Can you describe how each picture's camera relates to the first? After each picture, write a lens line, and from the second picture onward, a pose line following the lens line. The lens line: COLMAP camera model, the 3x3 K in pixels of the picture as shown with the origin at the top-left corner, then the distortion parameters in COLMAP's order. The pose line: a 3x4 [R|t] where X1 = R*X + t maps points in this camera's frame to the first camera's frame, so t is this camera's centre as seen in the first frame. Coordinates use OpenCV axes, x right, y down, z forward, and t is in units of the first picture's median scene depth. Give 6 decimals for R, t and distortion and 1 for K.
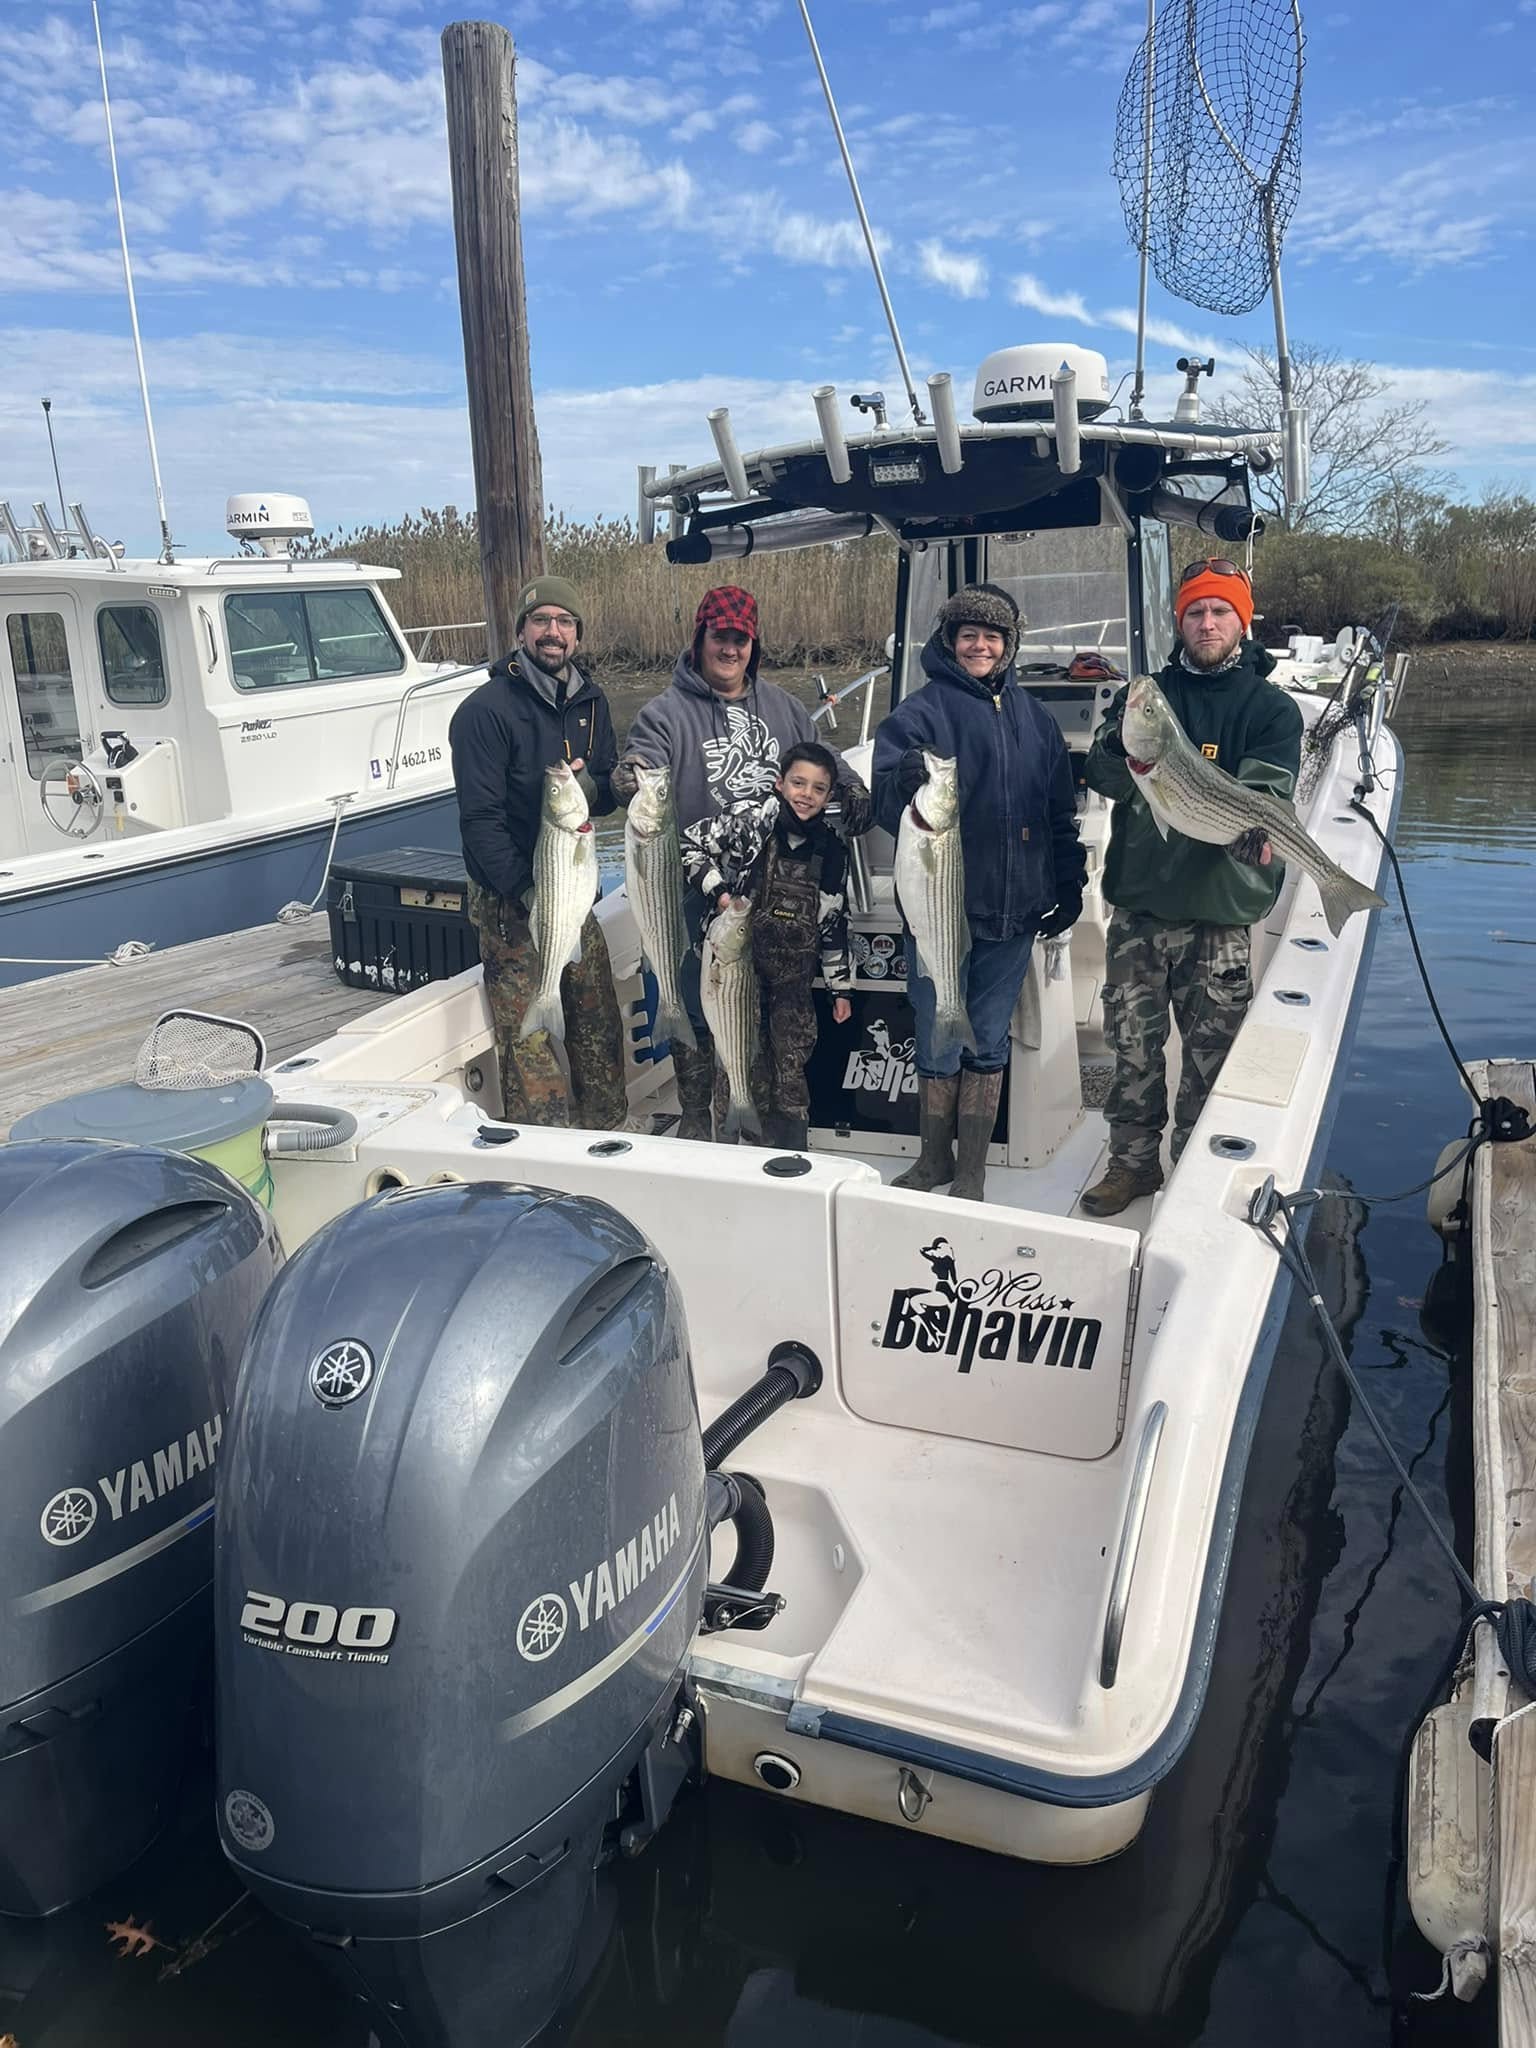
lens RADIAL K [[1698.6, 0, 775.7], [0, 1698.6, 1034.2], [0, 0, 1]] dist [-0.000763, 0.017260]
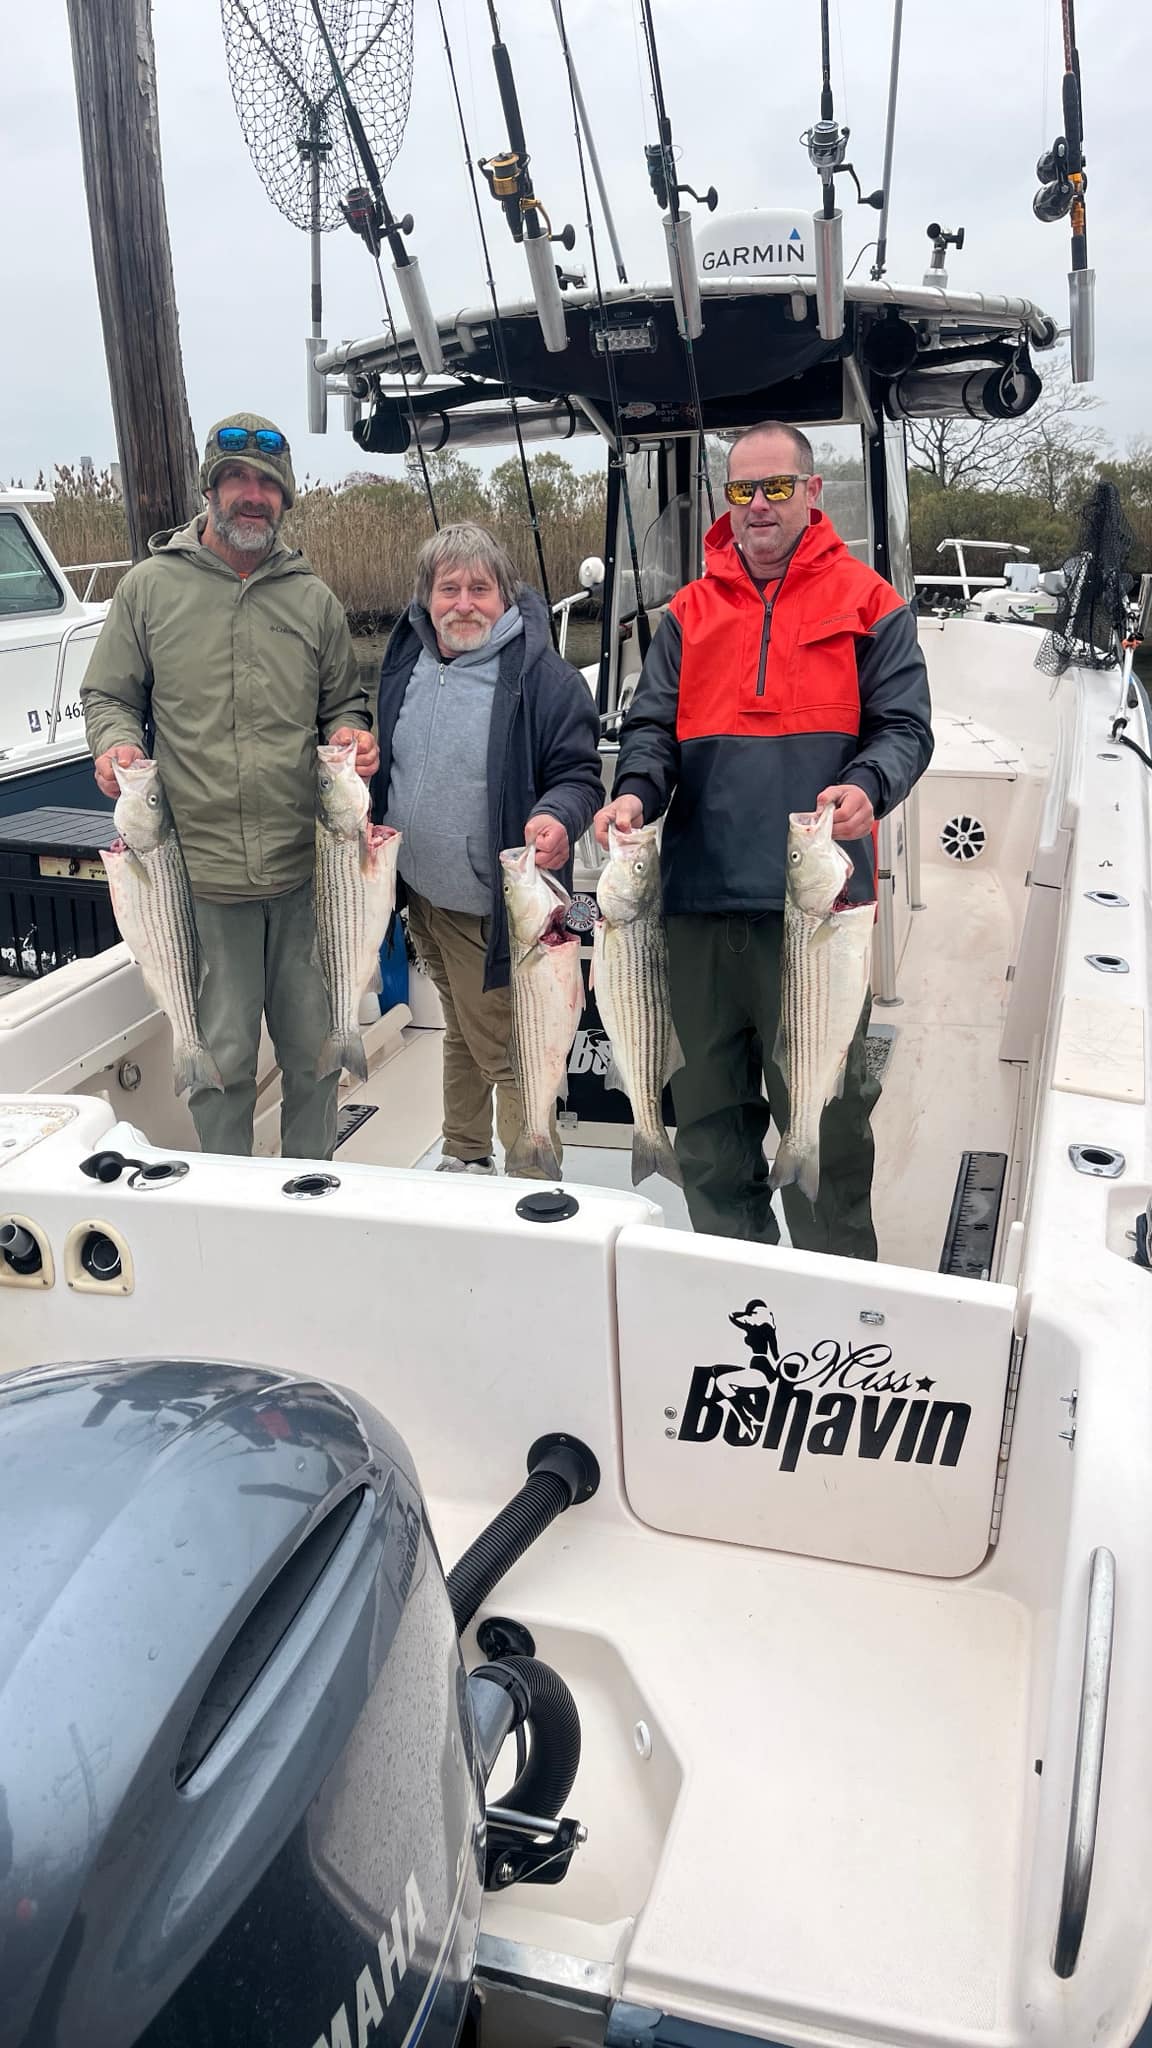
lens RADIAL K [[1687.5, 0, 571.6], [0, 1687.5, 1082.4], [0, 0, 1]] dist [0.068411, -0.001235]
pose [[0.996940, -0.025294, 0.073967, -0.037955], [0.021738, 0.998587, 0.048485, -0.016051], [-0.075089, -0.046729, 0.996081, 0.239597]]
